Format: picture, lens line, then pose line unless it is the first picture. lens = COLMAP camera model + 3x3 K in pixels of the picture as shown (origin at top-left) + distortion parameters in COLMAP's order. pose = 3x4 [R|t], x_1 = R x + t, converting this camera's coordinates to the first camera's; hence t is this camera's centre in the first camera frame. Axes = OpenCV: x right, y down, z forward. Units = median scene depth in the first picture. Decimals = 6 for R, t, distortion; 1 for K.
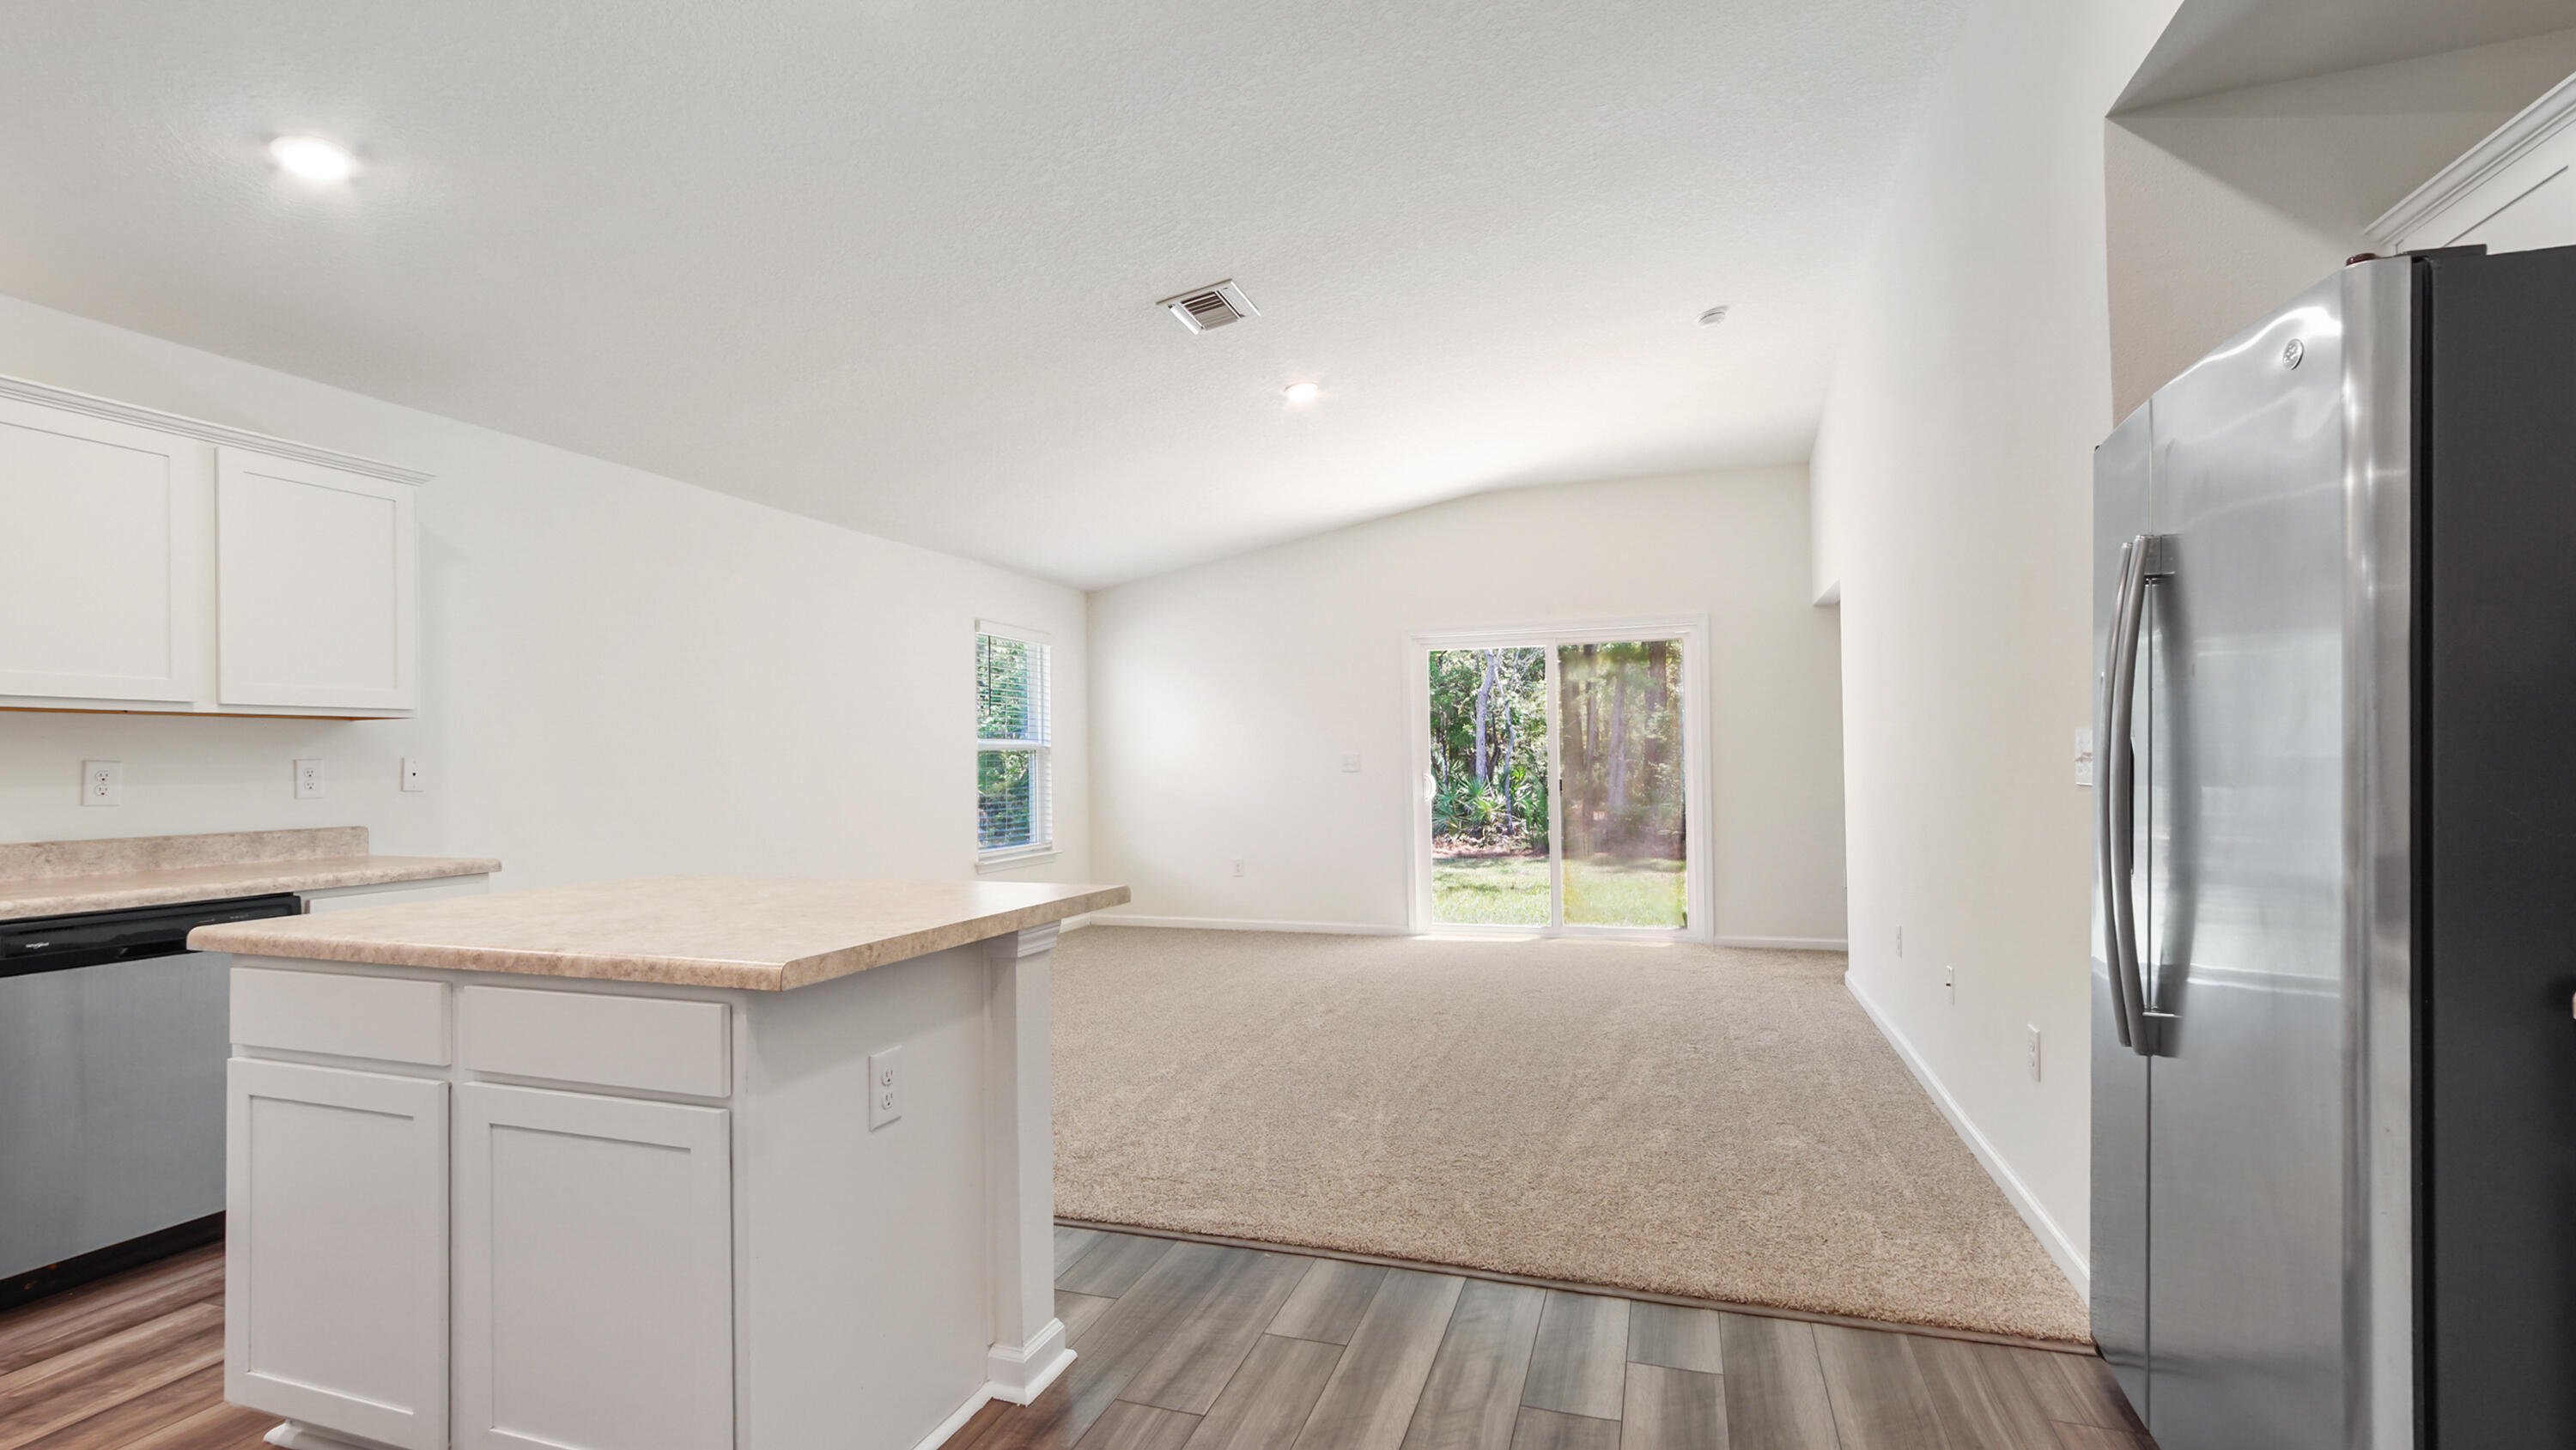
lens RADIAL K [[1154.1, 0, 1283.2], [0, 1154.1, 762.0], [0, 0, 1]] dist [-0.003909, -0.000286]
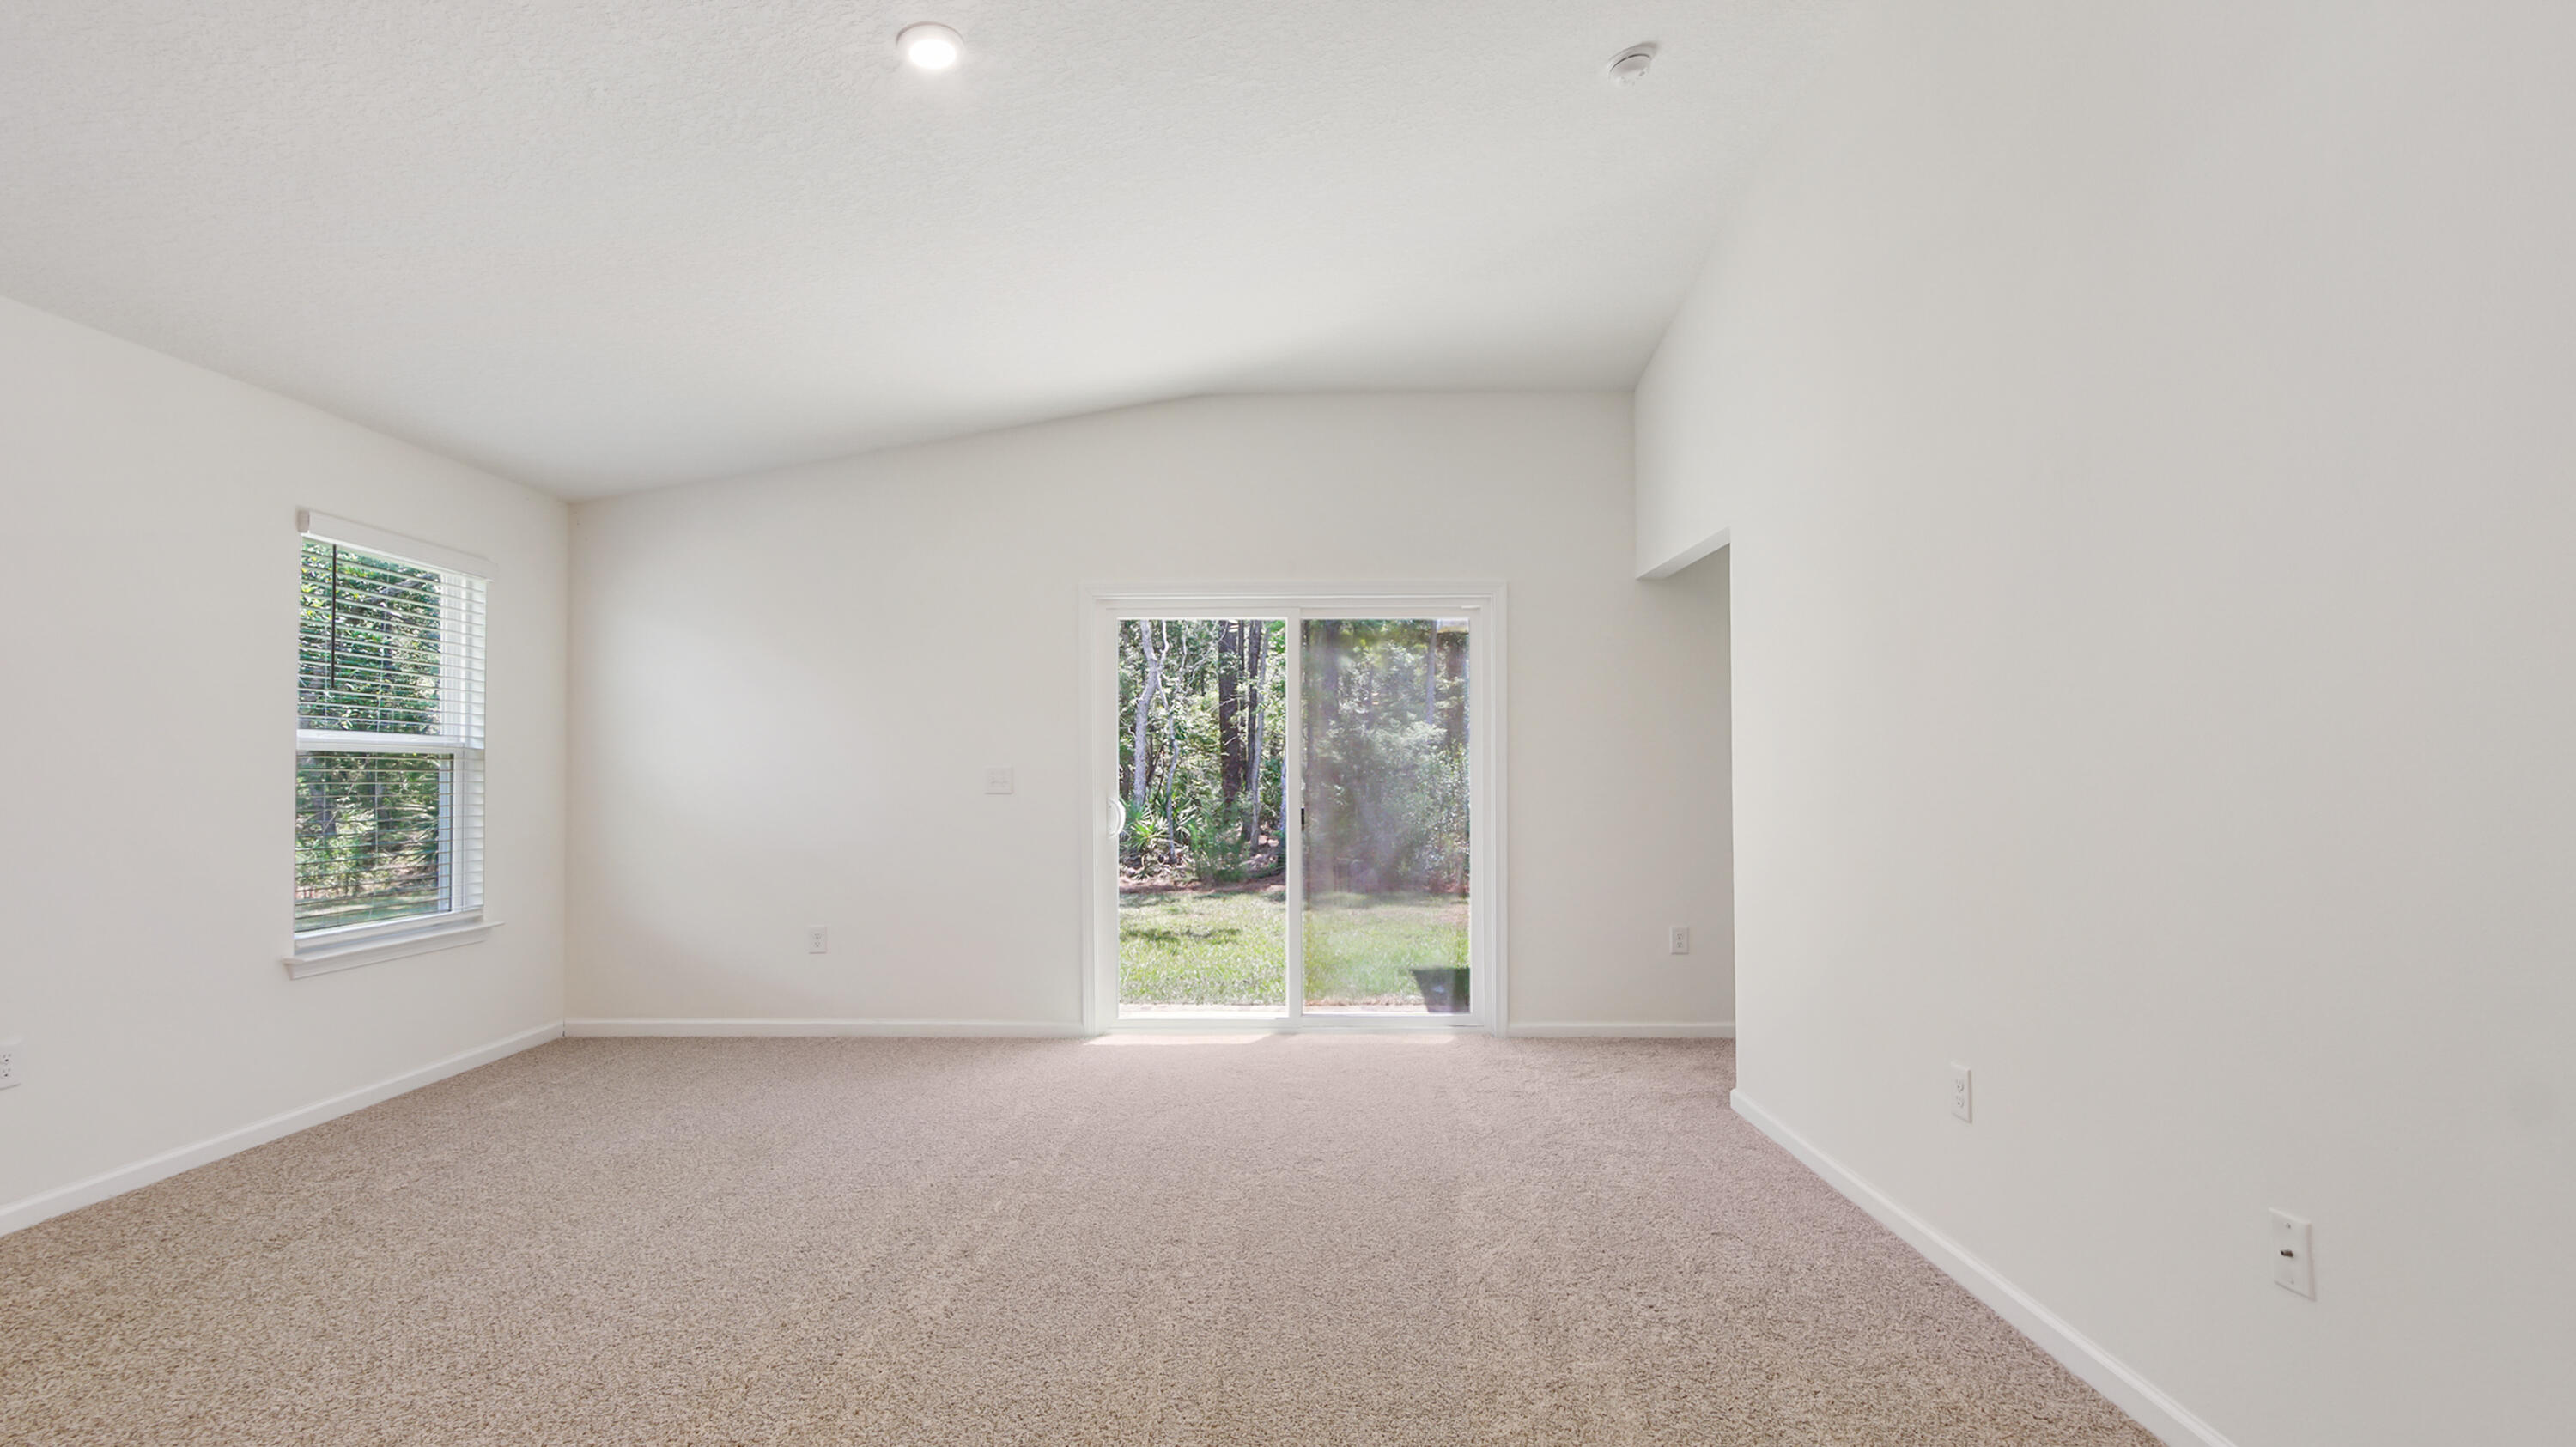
lens RADIAL K [[1154.3, 0, 1283.2], [0, 1154.3, 760.5], [0, 0, 1]] dist [-0.003909, -0.000286]
pose [[0.951153, 0.017517, 0.308223, 0.005620], [-0.012177, 0.999741, -0.019240, -0.000240], [-0.308481, 0.014547, 0.951119, 0.202279]]
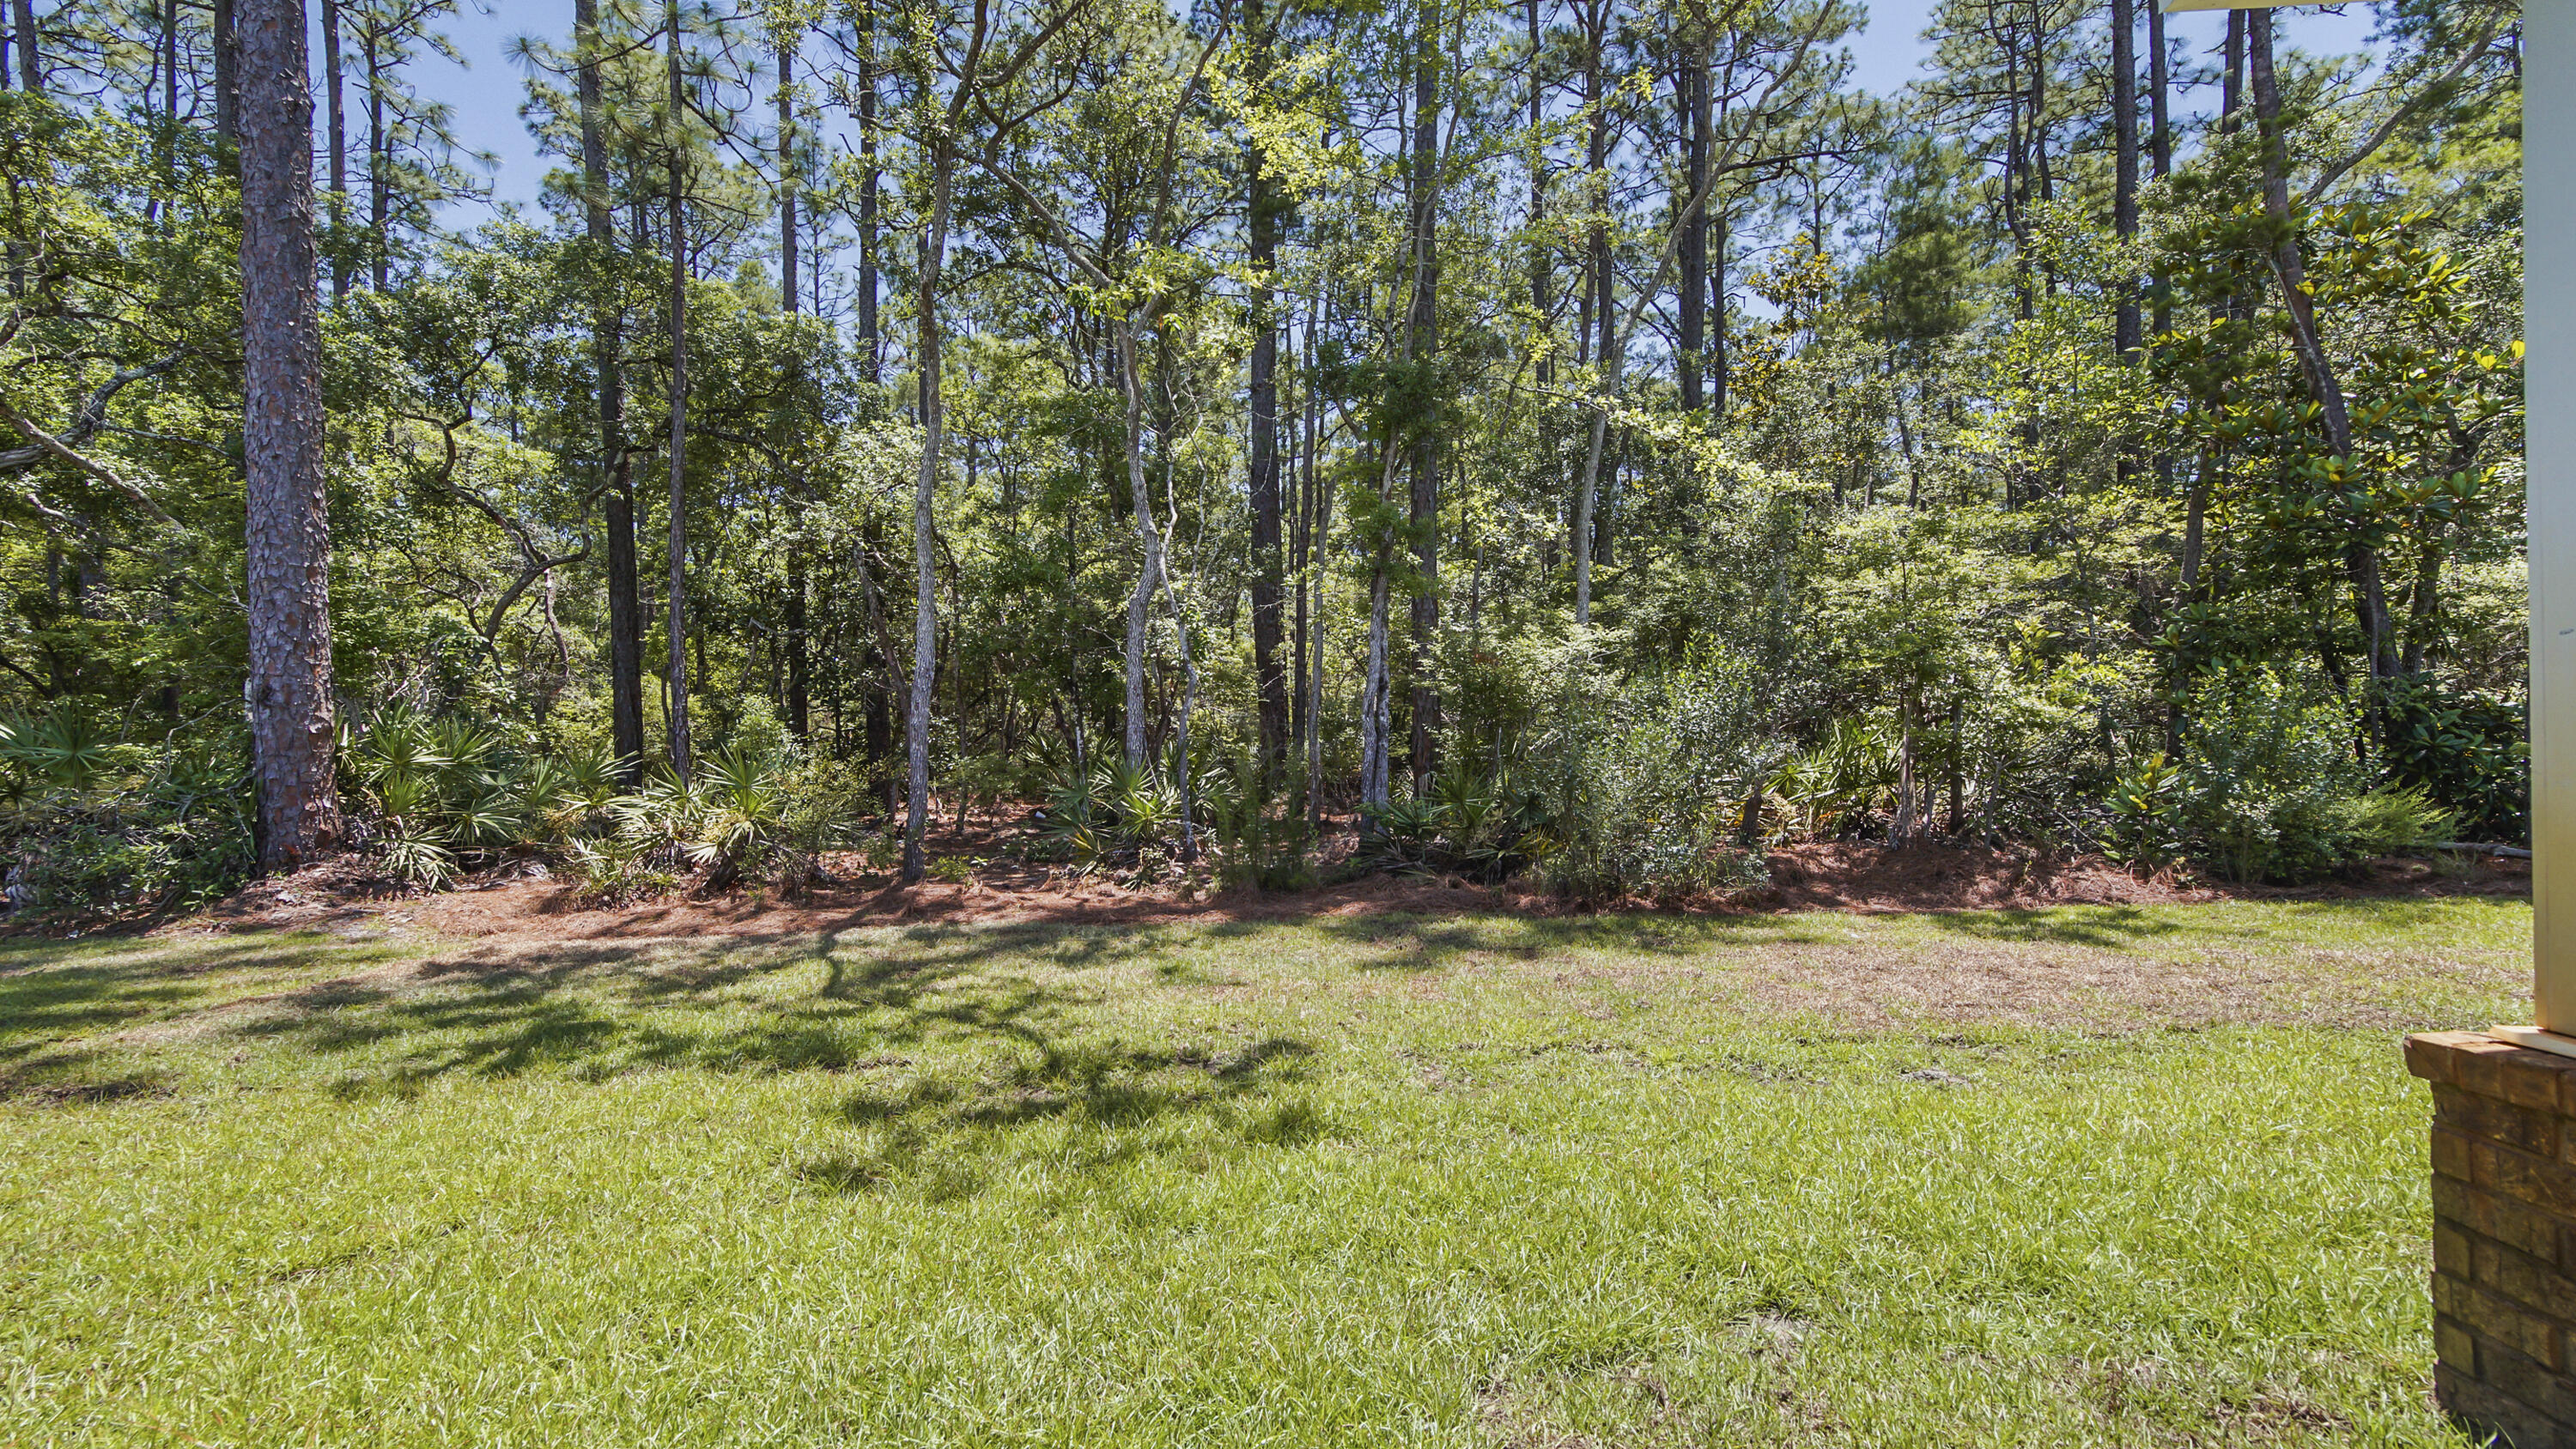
lens RADIAL K [[1154.1, 0, 1283.2], [0, 1154.1, 761.5], [0, 0, 1]] dist [-0.003909, -0.000286]
pose [[0.959391, -0.009256, 0.281928, 0.126517], [0.009003, 0.999957, 0.002193, 0.023196], [-0.281936, 0.000434, 0.959433, 0.687311]]
